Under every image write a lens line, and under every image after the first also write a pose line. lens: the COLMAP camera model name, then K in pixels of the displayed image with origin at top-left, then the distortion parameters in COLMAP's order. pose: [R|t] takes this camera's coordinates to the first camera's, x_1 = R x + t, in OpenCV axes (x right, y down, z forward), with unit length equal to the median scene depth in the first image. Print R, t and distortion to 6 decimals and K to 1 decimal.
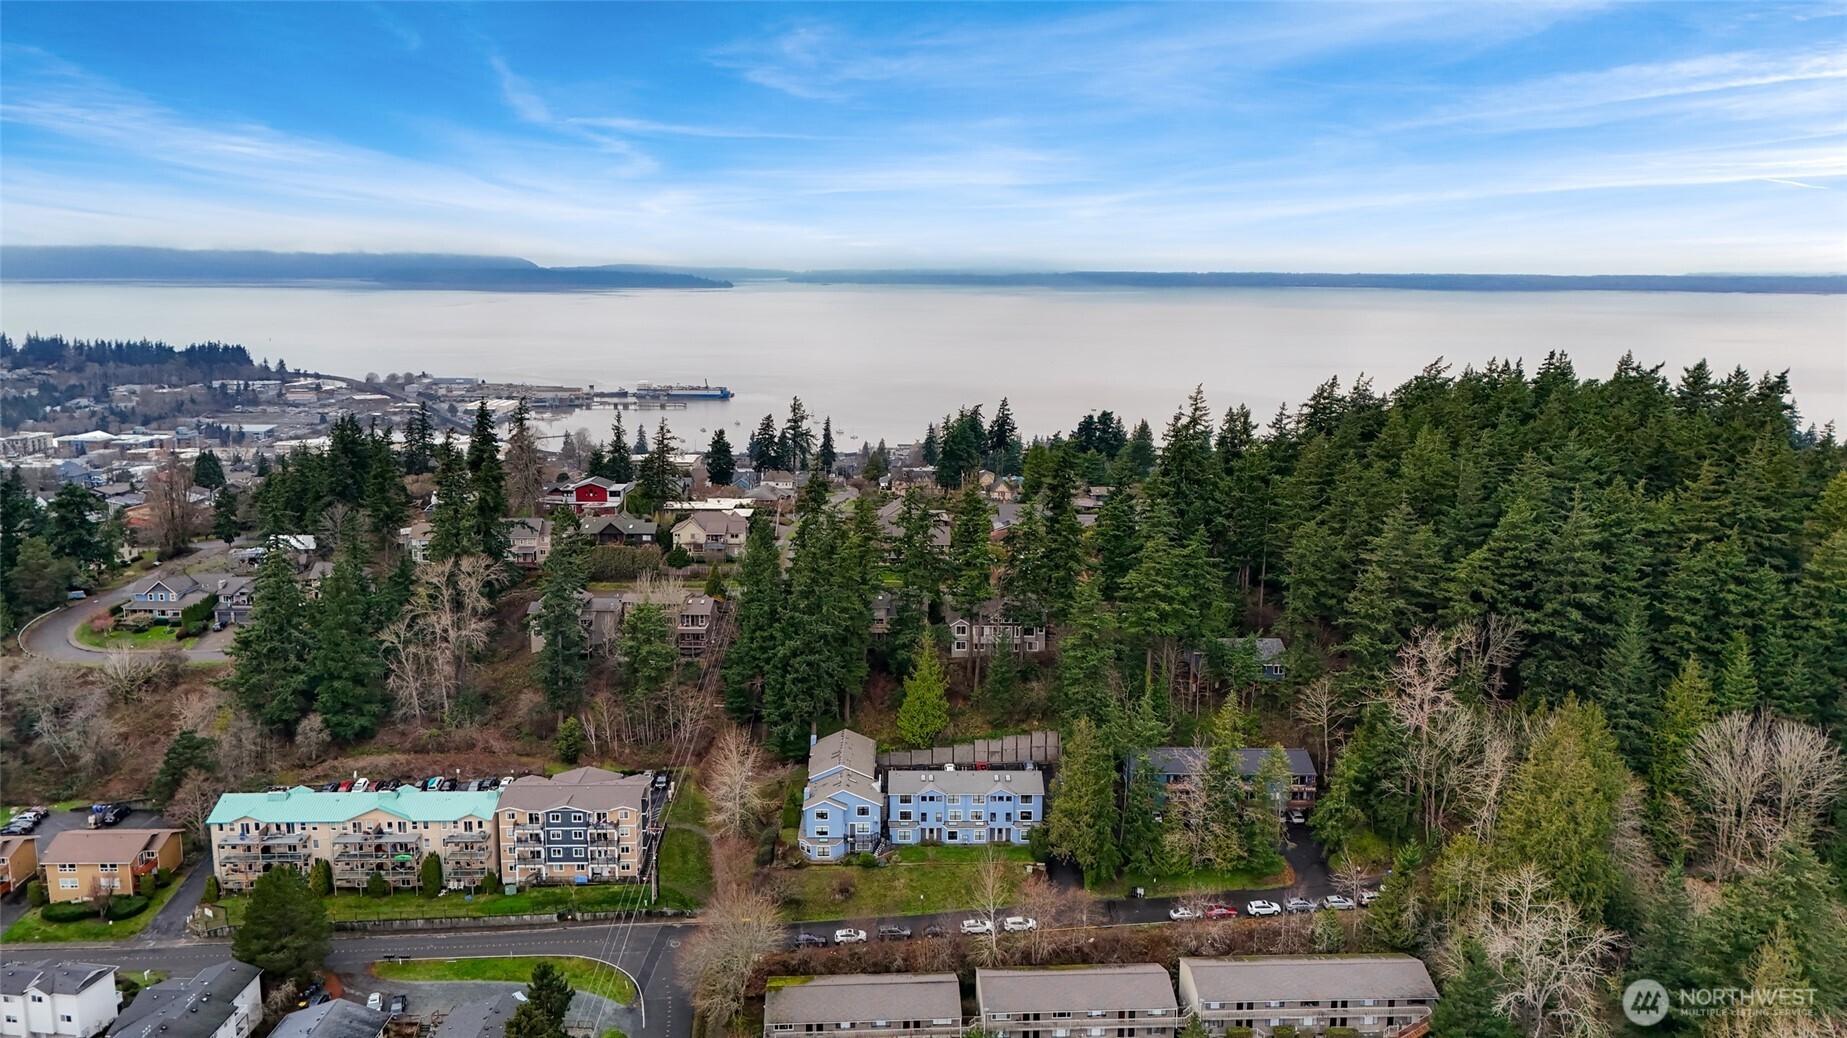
lens RADIAL K [[1492.2, 0, 923.5], [0, 1492.2, 519.0], [0, 0, 1]] dist [0.203003, 0.005313]
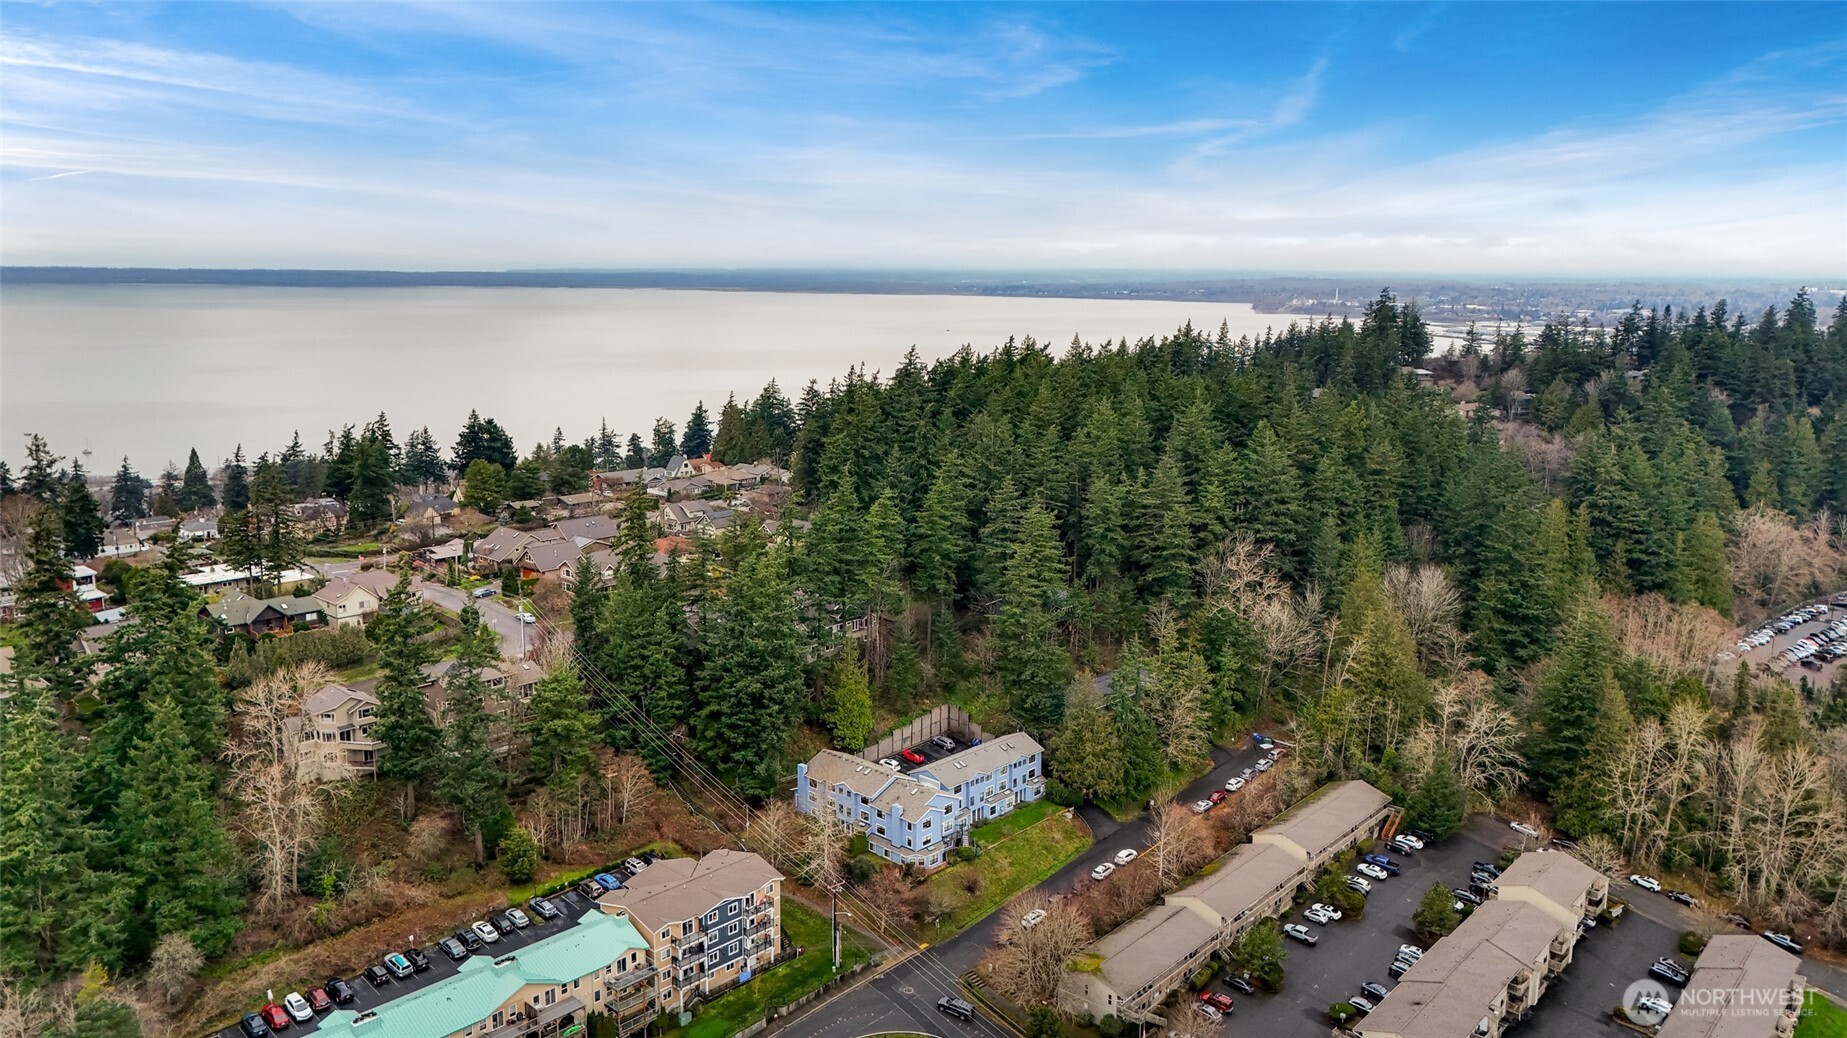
lens RADIAL K [[1468.4, 0, 923.2], [0, 1468.4, 545.4], [0, 0, 1]] dist [0.231943, 0.002538]
pose [[0.659912, -0.148010, 0.736621, -0.746334], [0.131226, 0.988041, 0.080968, -0.062558], [-0.739795, 0.043232, 0.671442, 0.335531]]
